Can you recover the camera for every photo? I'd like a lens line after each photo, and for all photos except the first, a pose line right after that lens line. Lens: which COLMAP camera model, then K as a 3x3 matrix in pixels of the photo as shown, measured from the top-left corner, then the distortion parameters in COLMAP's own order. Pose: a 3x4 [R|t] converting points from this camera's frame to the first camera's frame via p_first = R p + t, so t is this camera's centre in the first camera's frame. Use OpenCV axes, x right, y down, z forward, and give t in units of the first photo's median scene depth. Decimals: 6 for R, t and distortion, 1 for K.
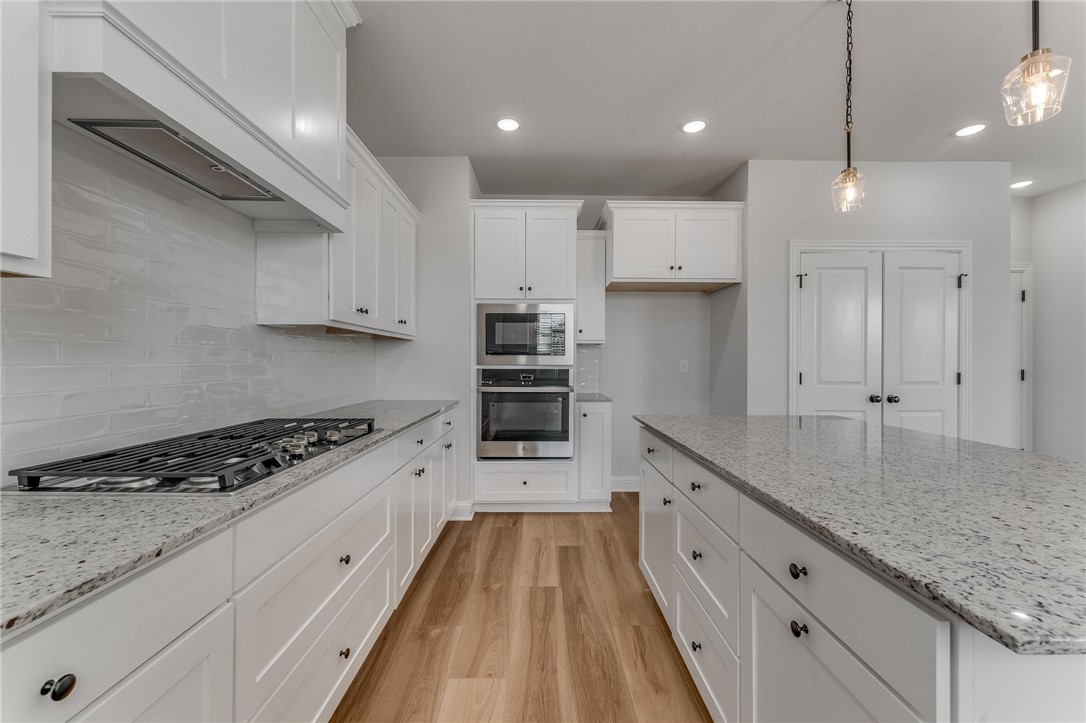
lens RADIAL K [[435.5, 0, 542.0], [0, 435.5, 362.0], [0, 0, 1]] dist [0.007158, -0.001512]
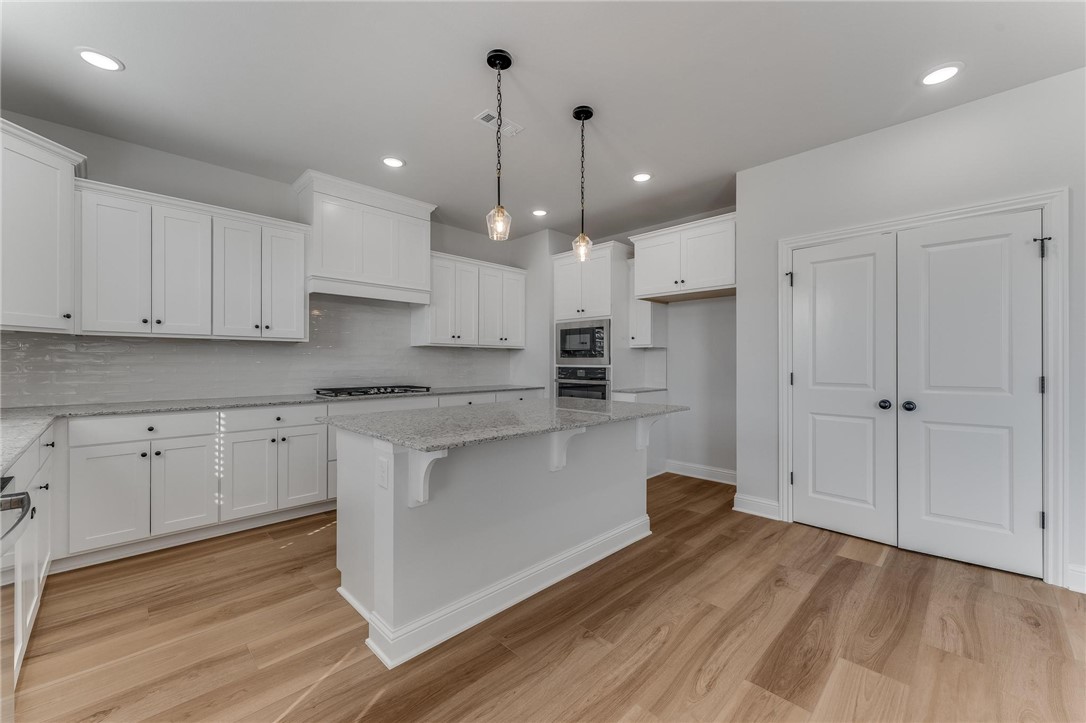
lens RADIAL K [[435.5, 0, 546.9], [0, 435.5, 360.6], [0, 0, 1]] dist [0.007158, -0.001512]
pose [[0.700570, -0.003507, -0.713575, 0.932239], [0.004262, 0.999991, -0.000730, -0.004977], [0.713571, -0.002530, 0.700578, -0.076911]]
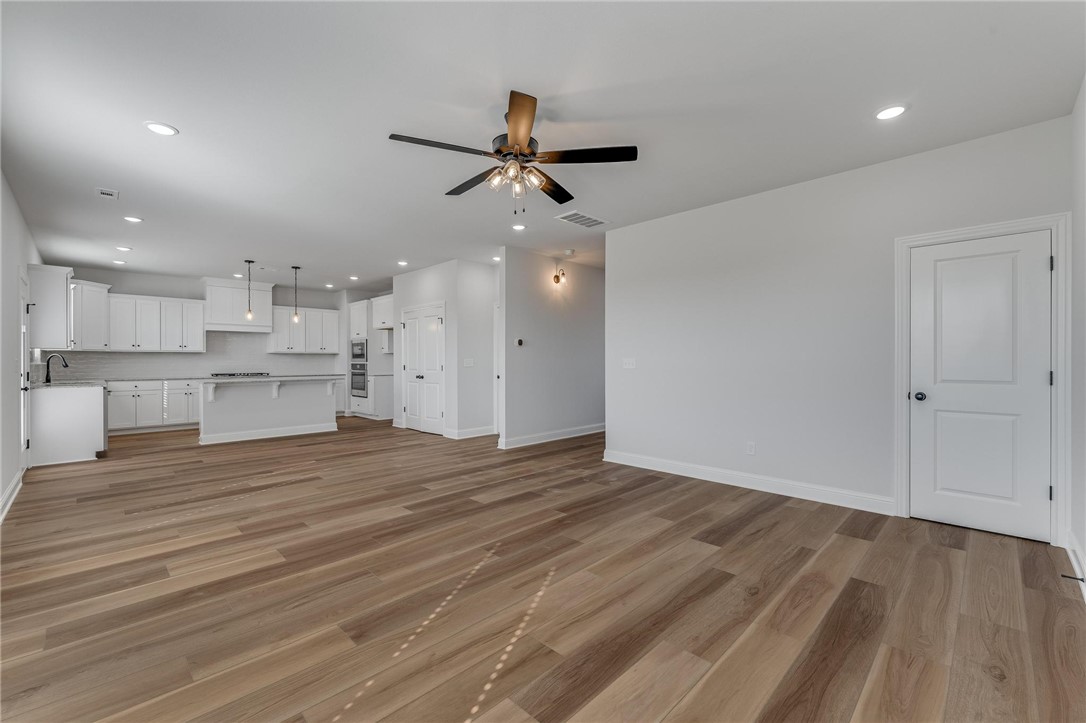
lens RADIAL K [[451.0, 0, 547.6], [0, 451.0, 361.5], [0, 0, 1]] dist [-0.001276, -0.000836]
pose [[0.704738, -0.002381, -0.709464, 2.929094], [0.009305, 0.999939, 0.005888, -0.001328], [0.709407, -0.010751, 0.704717, -0.160191]]
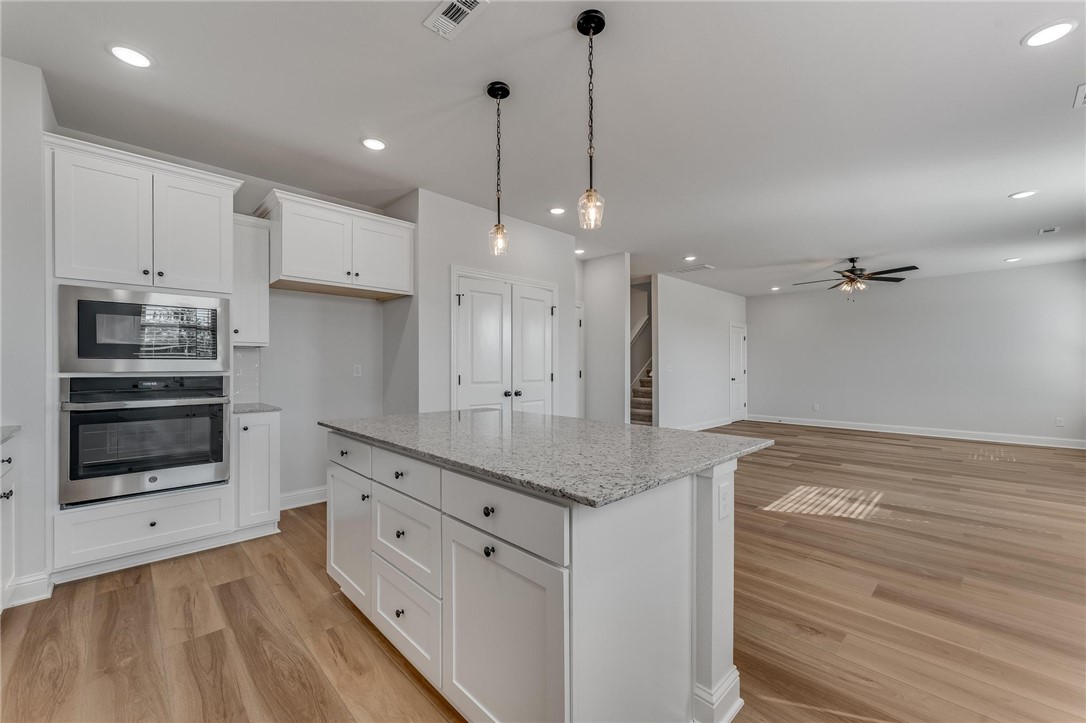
lens RADIAL K [[435.5, 0, 545.0], [0, 435.5, 365.5], [0, 0, 1]] dist [0.007158, -0.001512]
pose [[0.726904, -0.003249, 0.686731, -0.068452], [0.004762, 0.999989, -0.000309, -0.000442], [-0.686723, 0.003495, 0.726911, -0.045332]]
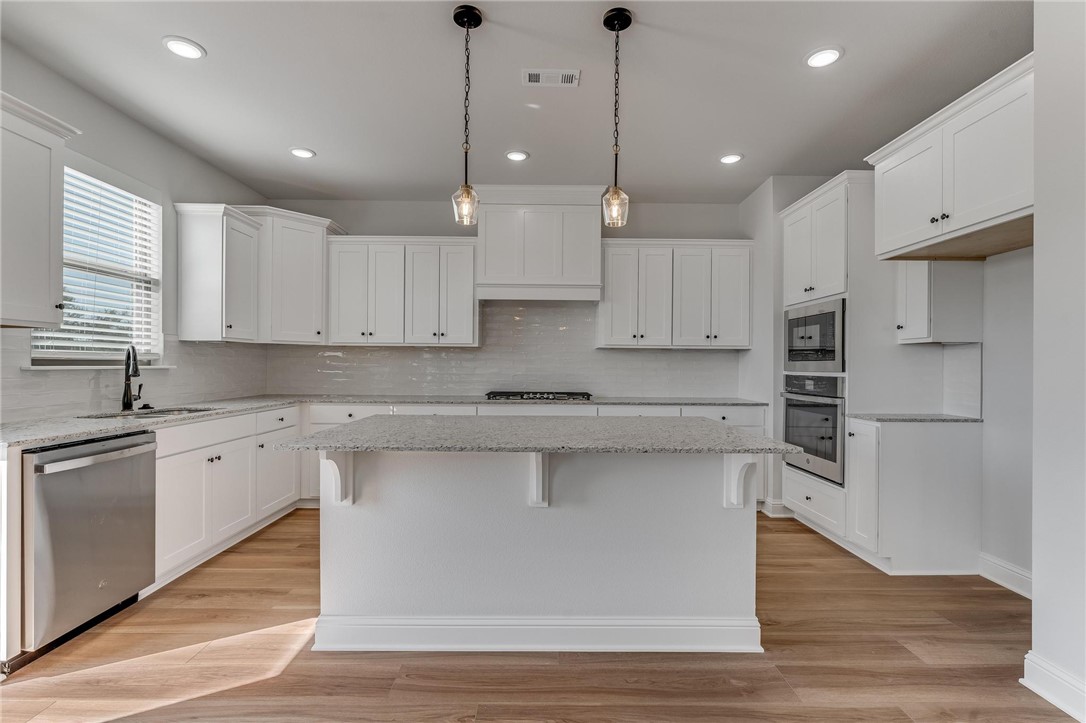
lens RADIAL K [[501.9, 0, 543.7], [0, 501.9, 365.6], [0, 0, 1]] dist [-0.001110, -0.000147]
pose [[-0.005853, 0.000067, -0.999983, 1.073266], [-0.000677, 1.000000, 0.000071, -0.005270], [0.999983, 0.000678, -0.005853, 0.459137]]
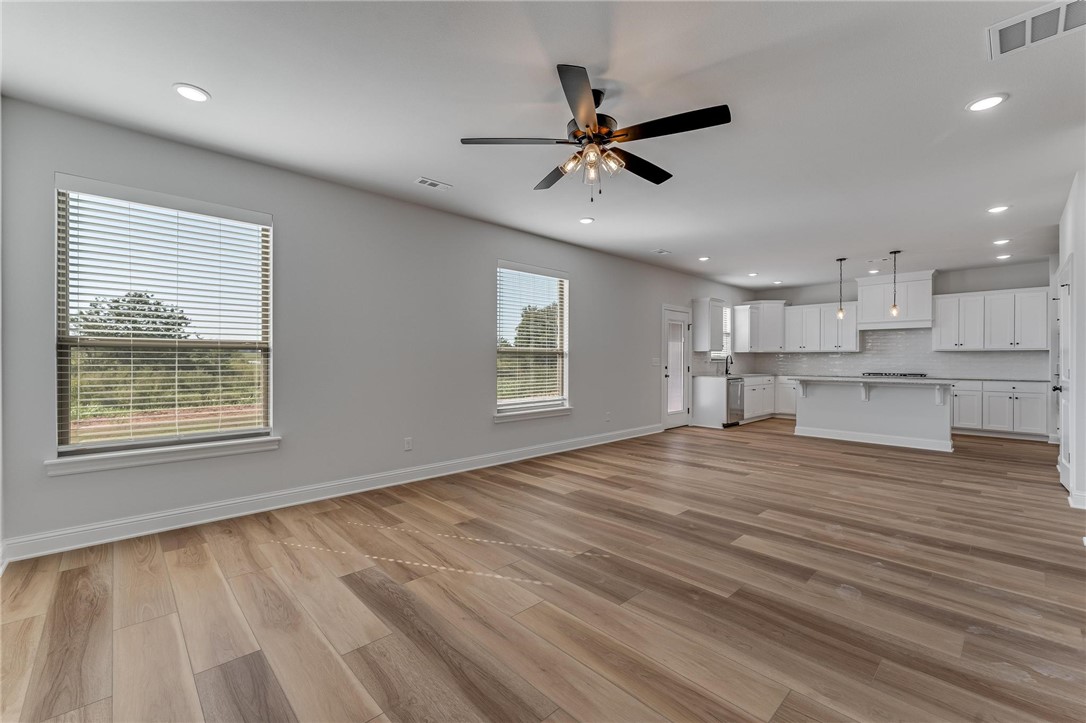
lens RADIAL K [[451.0, 0, 543.8], [0, 451.0, 358.5], [0, 0, 1]] dist [-0.001276, -0.000836]
pose [[-0.729202, -0.005380, -0.684277, 2.884361], [0.001061, 0.999959, -0.008993, 0.005652], [0.684297, -0.007283, -0.729167, 0.939368]]
